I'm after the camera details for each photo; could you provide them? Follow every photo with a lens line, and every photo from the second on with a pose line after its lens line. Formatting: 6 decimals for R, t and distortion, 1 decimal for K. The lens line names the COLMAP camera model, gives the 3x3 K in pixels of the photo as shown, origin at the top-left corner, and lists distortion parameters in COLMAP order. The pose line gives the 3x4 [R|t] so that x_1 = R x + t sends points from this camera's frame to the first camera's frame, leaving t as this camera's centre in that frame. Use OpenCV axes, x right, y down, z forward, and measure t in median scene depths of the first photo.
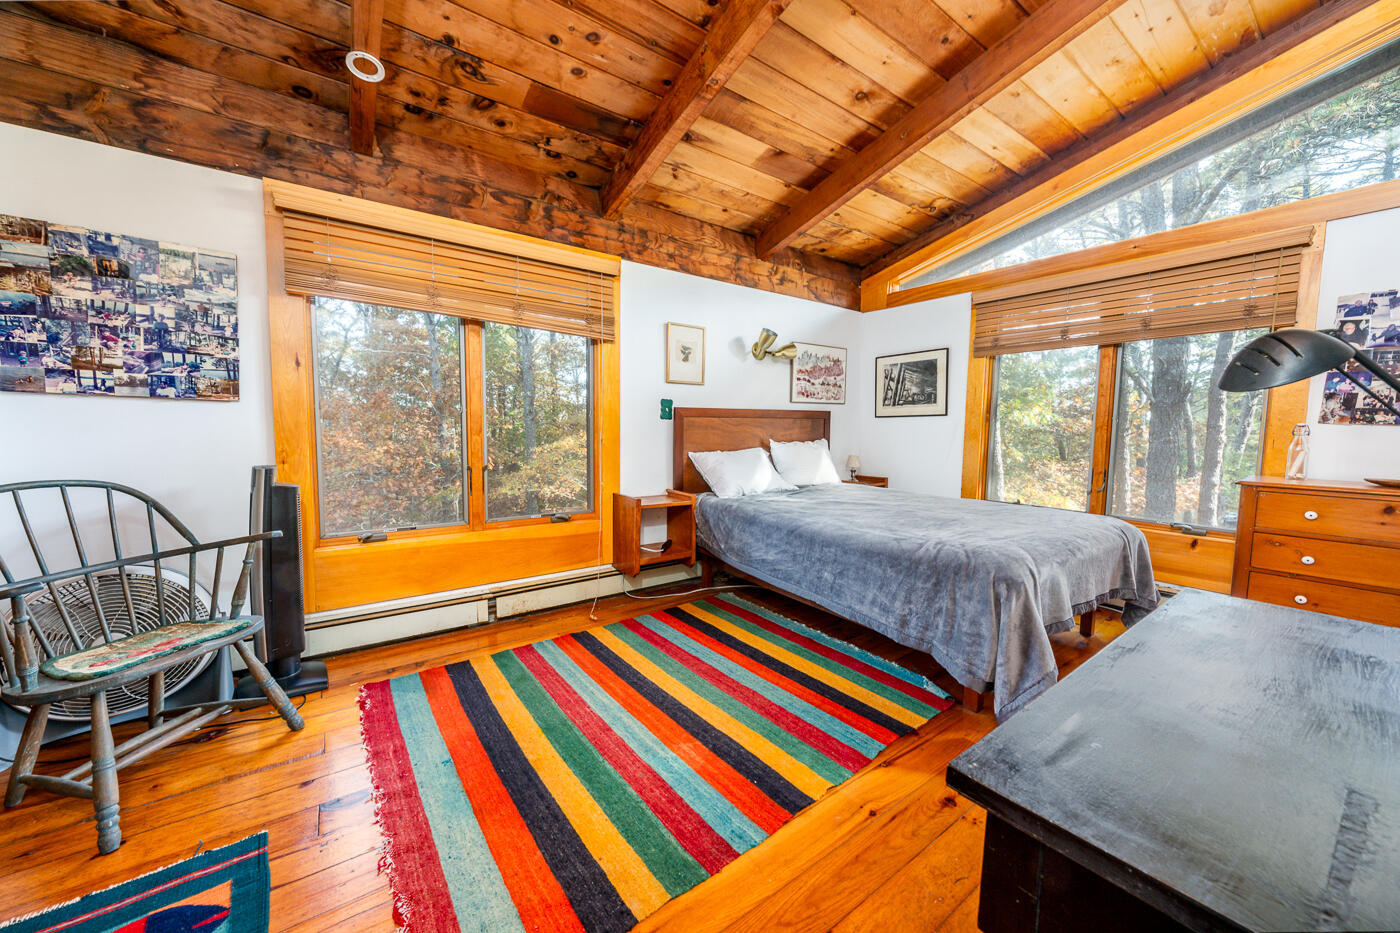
lens RADIAL K [[525.4, 0, 699.2], [0, 525.4, 462.9], [0, 0, 1]] dist [-0.000413, -0.000139]
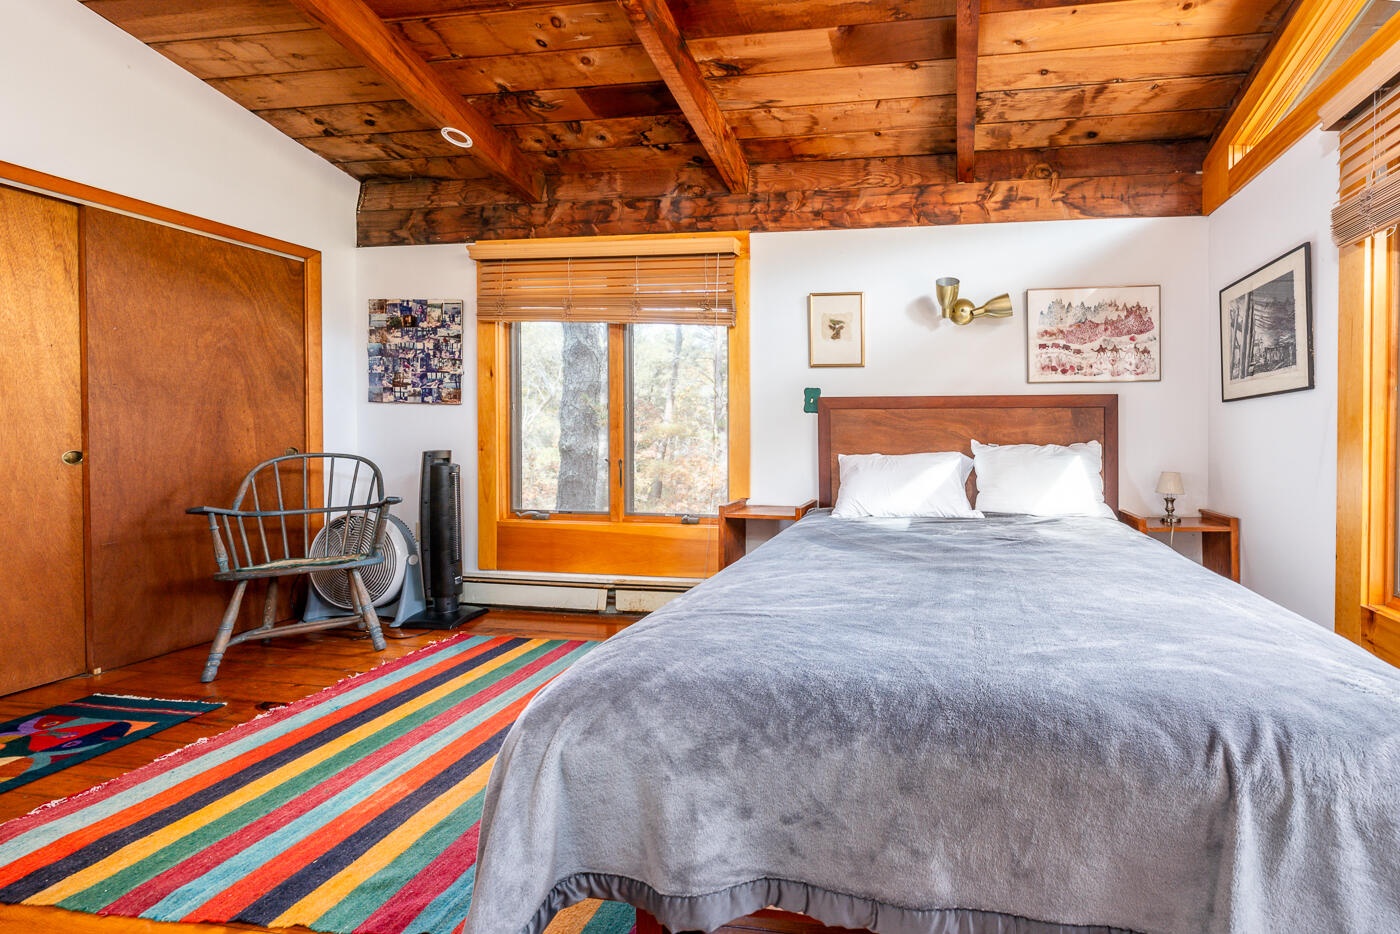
lens RADIAL K [[544.0, 0, 697.6], [0, 544.0, 430.2], [0, 0, 1]] dist [0.000544, -0.000194]
pose [[0.720025, -0.000333, -0.693948, 0.472193], [-0.050481, 0.997325, -0.052856, -0.003721], [0.692110, 0.073089, 0.718082, 0.340911]]
